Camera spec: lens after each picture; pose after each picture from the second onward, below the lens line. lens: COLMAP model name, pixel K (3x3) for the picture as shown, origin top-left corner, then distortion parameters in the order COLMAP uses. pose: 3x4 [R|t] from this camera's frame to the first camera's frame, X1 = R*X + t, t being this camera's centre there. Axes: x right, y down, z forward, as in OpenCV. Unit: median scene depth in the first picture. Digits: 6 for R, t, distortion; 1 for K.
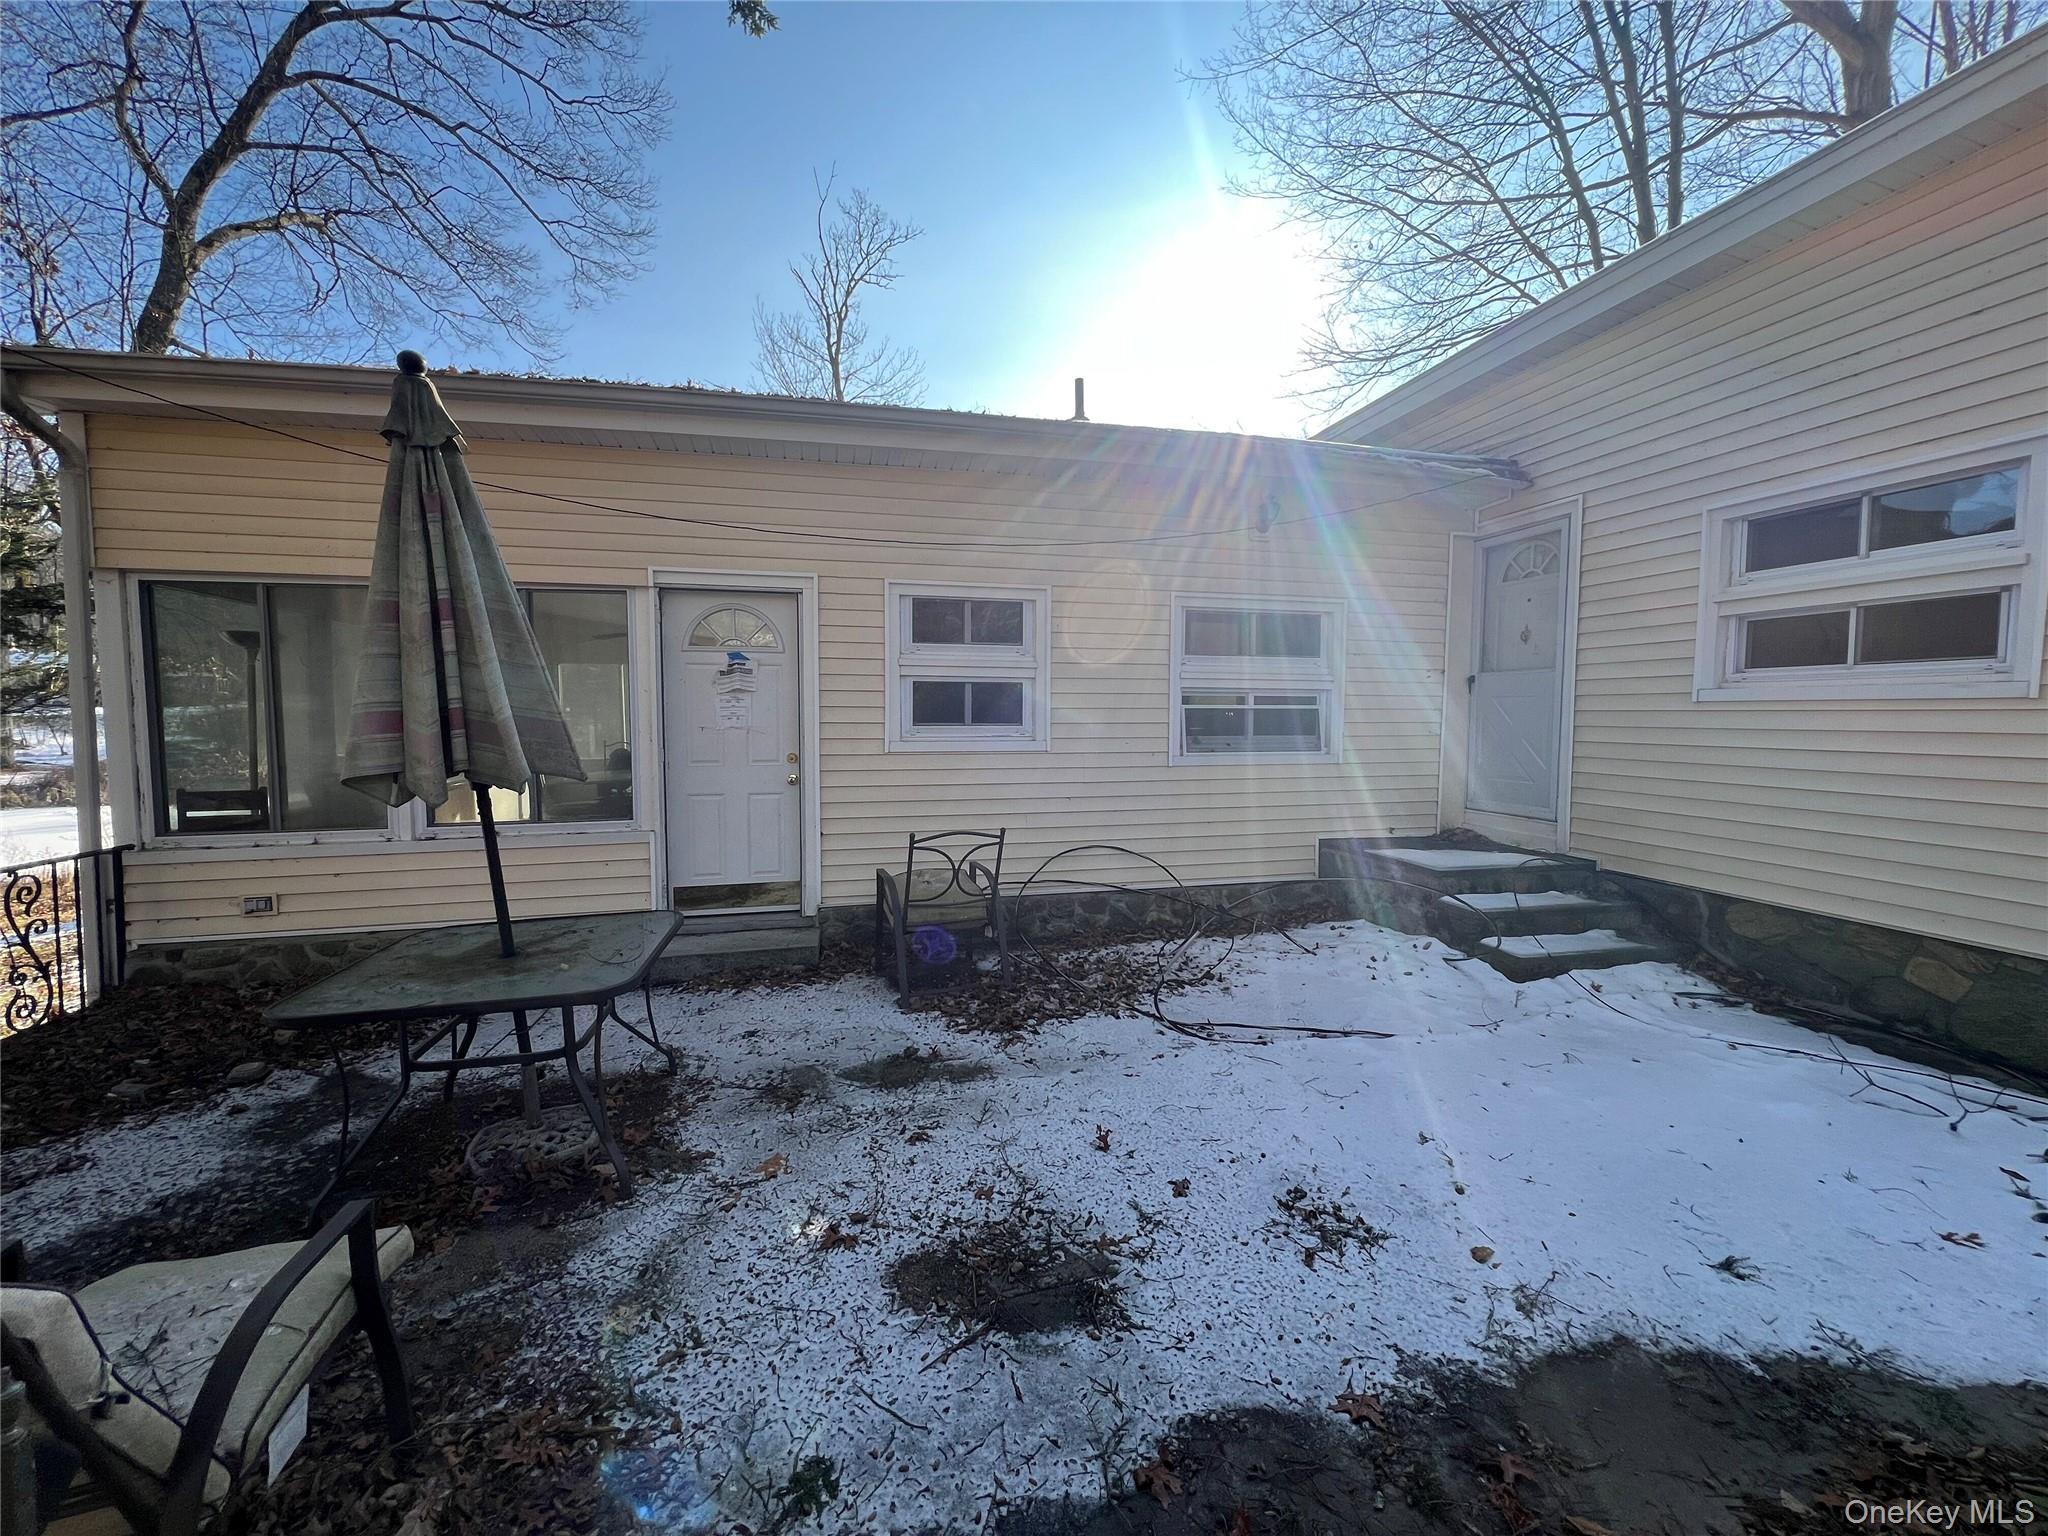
lens RADIAL K [[822.0, 0, 1026.8], [0, 822.0, 760.7], [0, 0, 1]] dist [-0.001428, 0.000832]
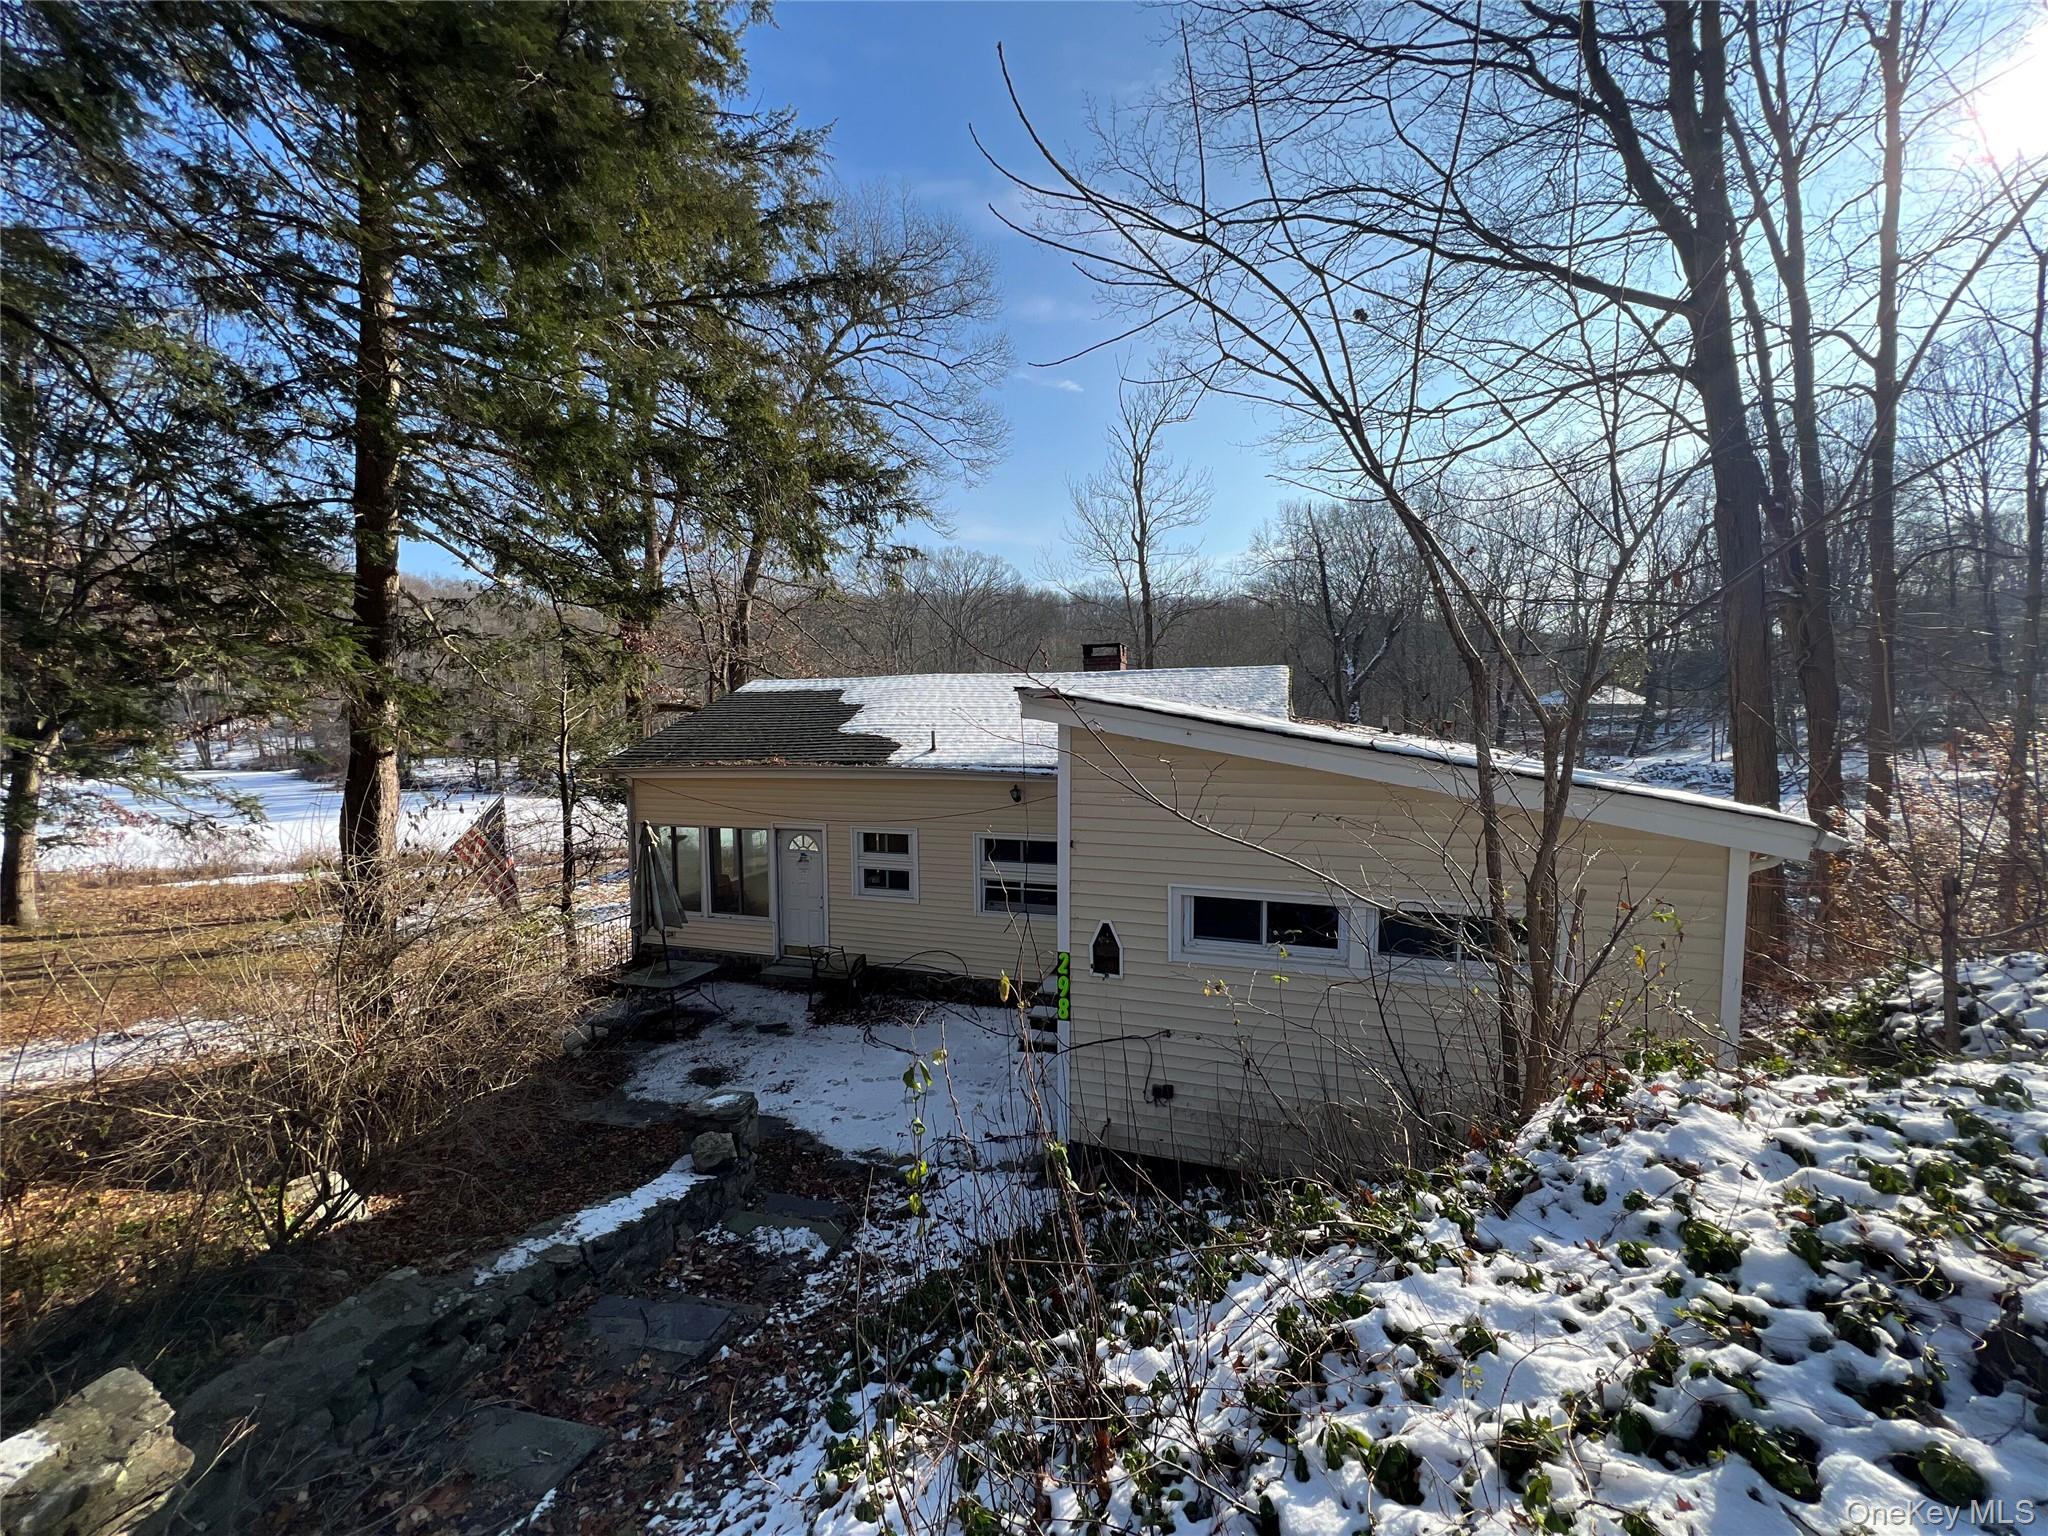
lens RADIAL K [[822.0, 0, 1028.4], [0, 822.0, 774.1], [0, 0, 1]] dist [-0.001428, 0.000832]
pose [[0.835487, 0.028683, -0.548761, 1.546907], [-0.018728, 0.999543, 0.023731, -0.439806], [0.549190, -0.009550, 0.835643, -0.675522]]
